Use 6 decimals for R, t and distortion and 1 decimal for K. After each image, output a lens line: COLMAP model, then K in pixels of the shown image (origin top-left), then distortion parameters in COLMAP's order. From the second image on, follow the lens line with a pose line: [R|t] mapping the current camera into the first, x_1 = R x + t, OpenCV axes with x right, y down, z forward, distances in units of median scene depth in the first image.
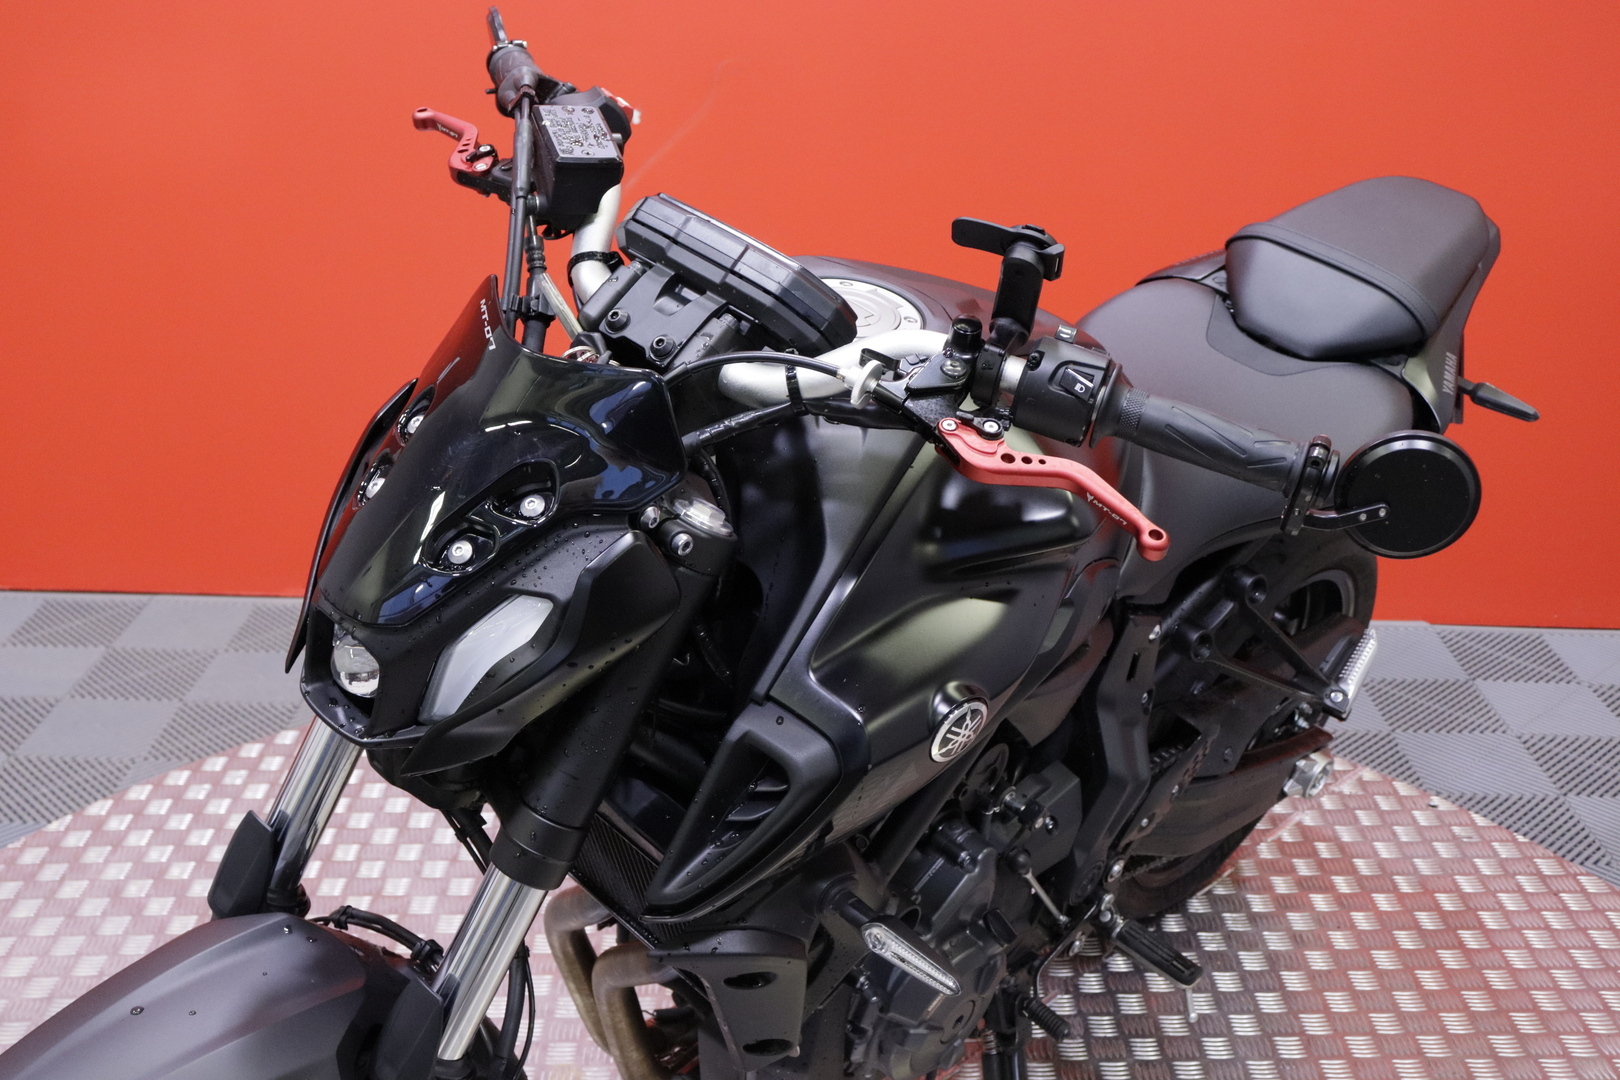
lens RADIAL K [[1719.0, 0, 810.0], [0, 1719.0, 540.0], [0, 0, 1]] dist [-0.041728, -0.005386]
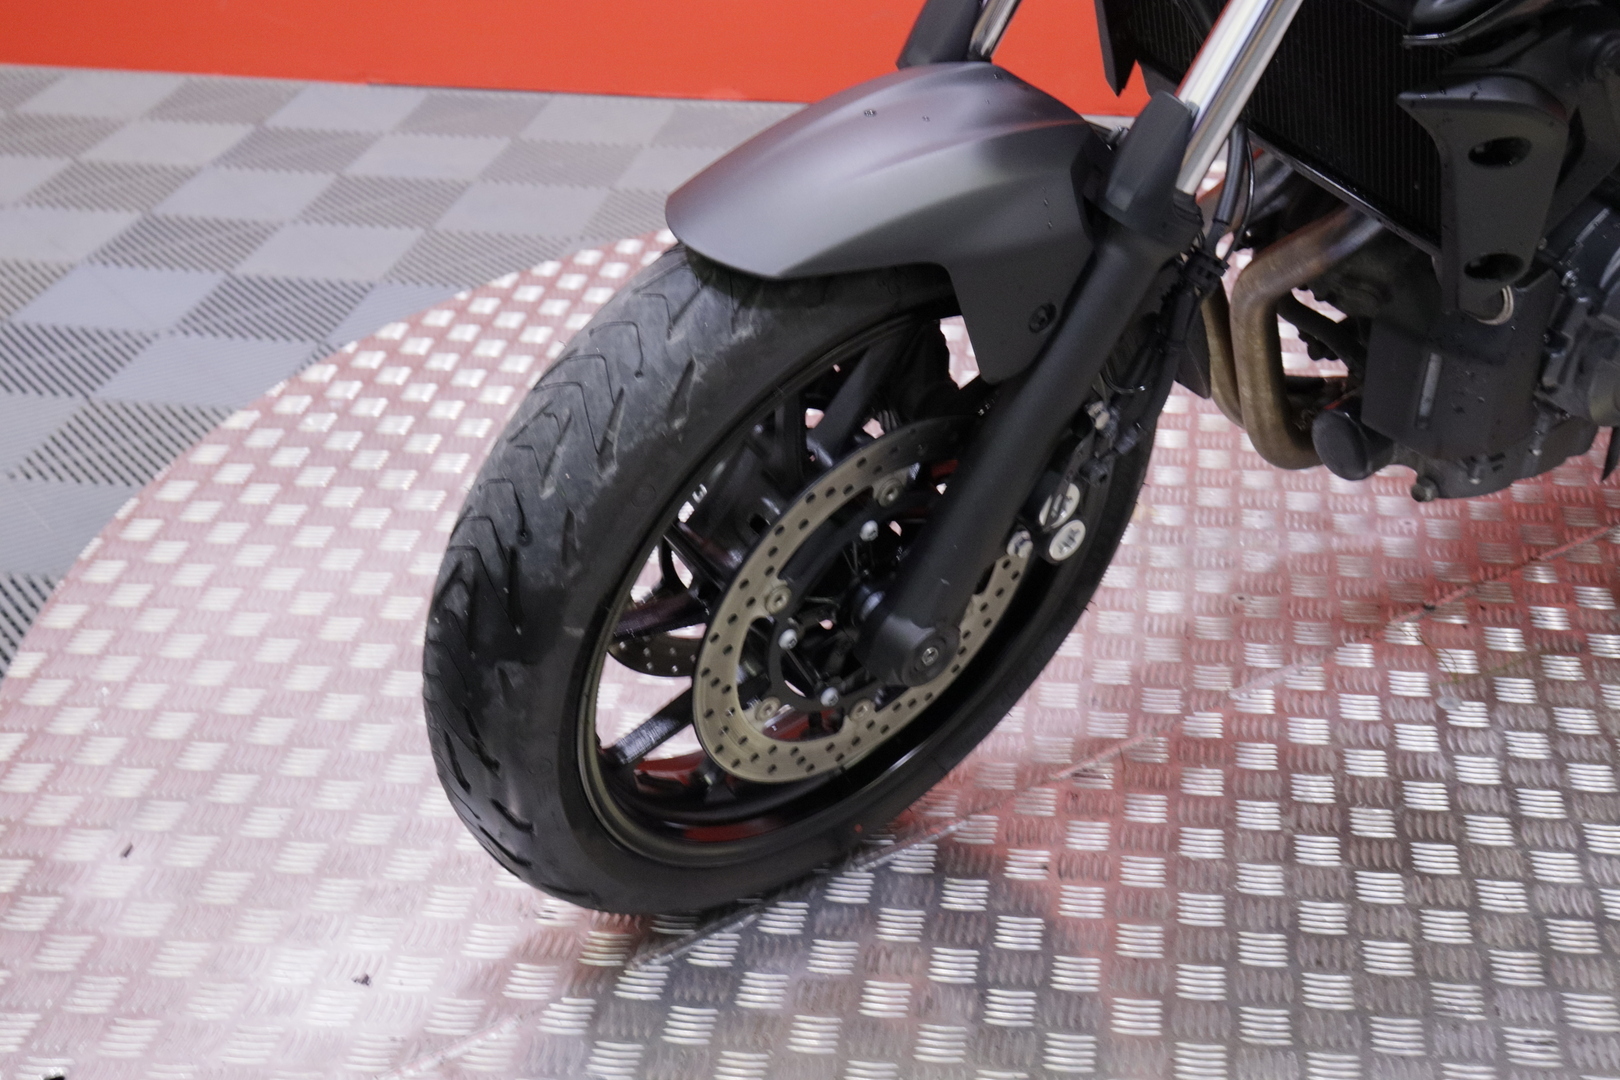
lens RADIAL K [[2402.2, 0, 810.0], [0, 2402.2, 540.0], [0, 0, 1]] dist [0.041201, 0.116038]
pose [[0.986381, 0.050313, -0.156591, -0.191492], [-0.033836, 0.993773, 0.106162, 0.350042], [0.160957, -0.099418, 0.981941, -0.343647]]
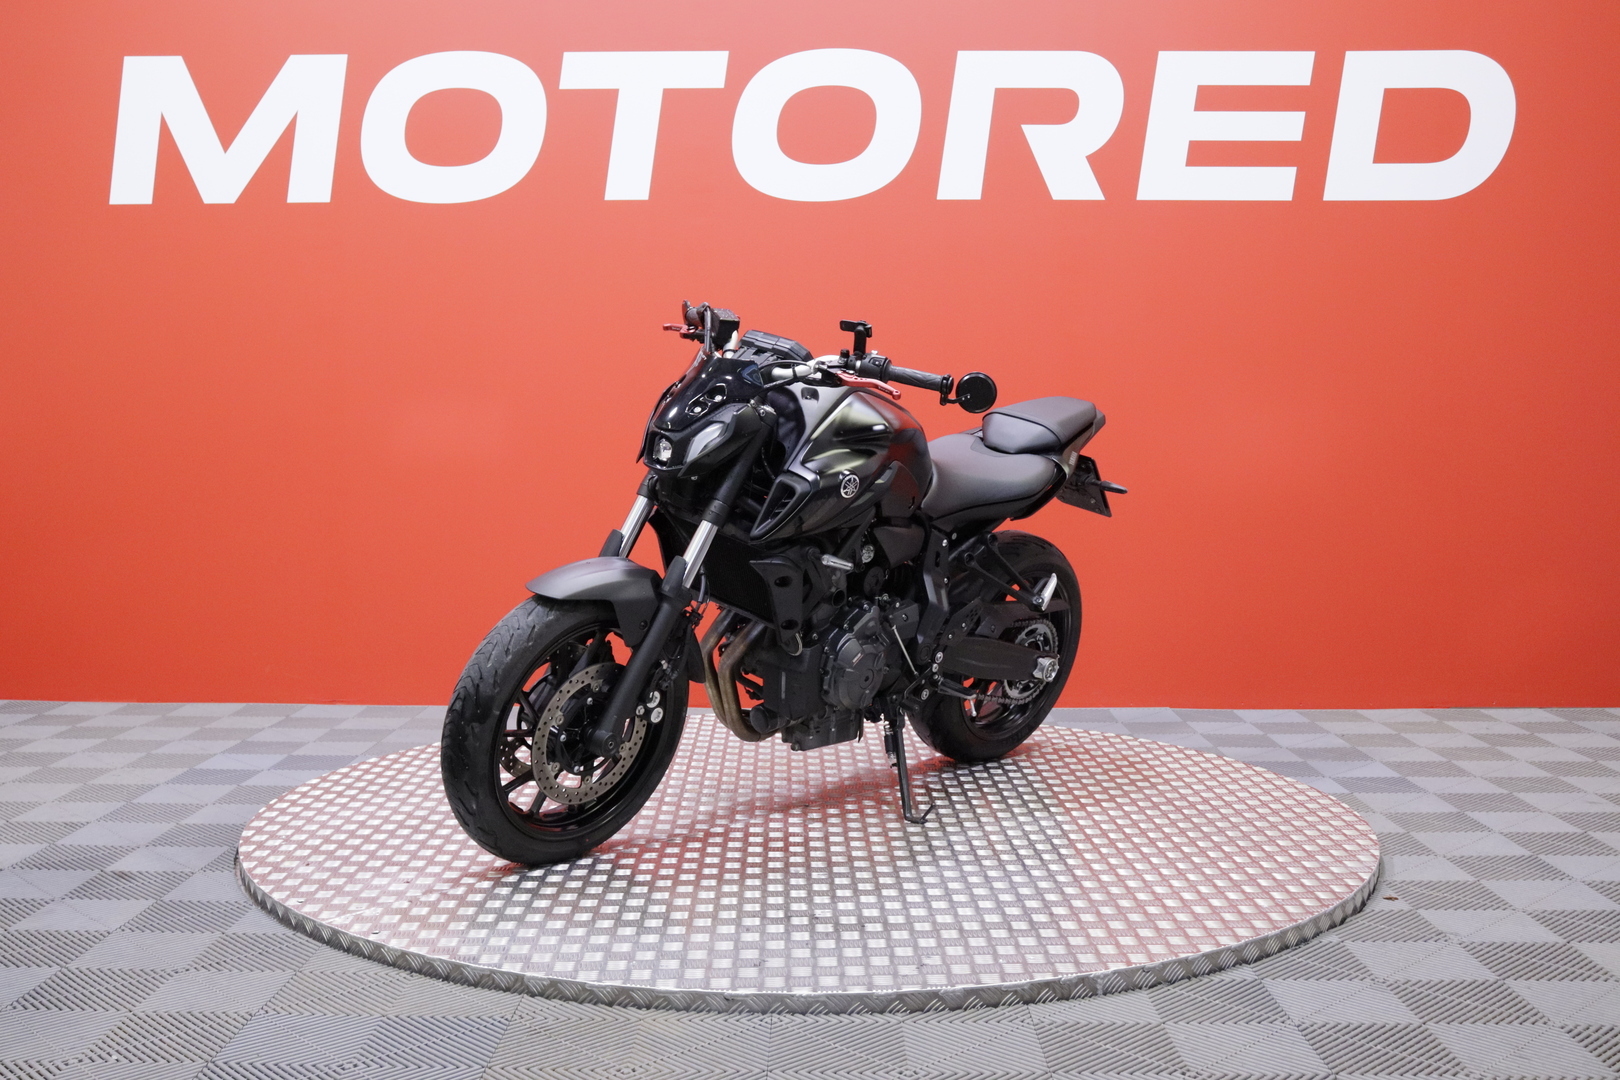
lens RADIAL K [[1719.0, 0, 810.0], [0, 1719.0, 540.0], [0, 0, 1]] dist [-0.041728, -0.005386]
pose [[0.999754, -0.022099, -0.001997, 0.018935], [0.020356, 0.949275, -0.313788, 1.159655], [0.008830, 0.313671, 0.949491, -1.889886]]
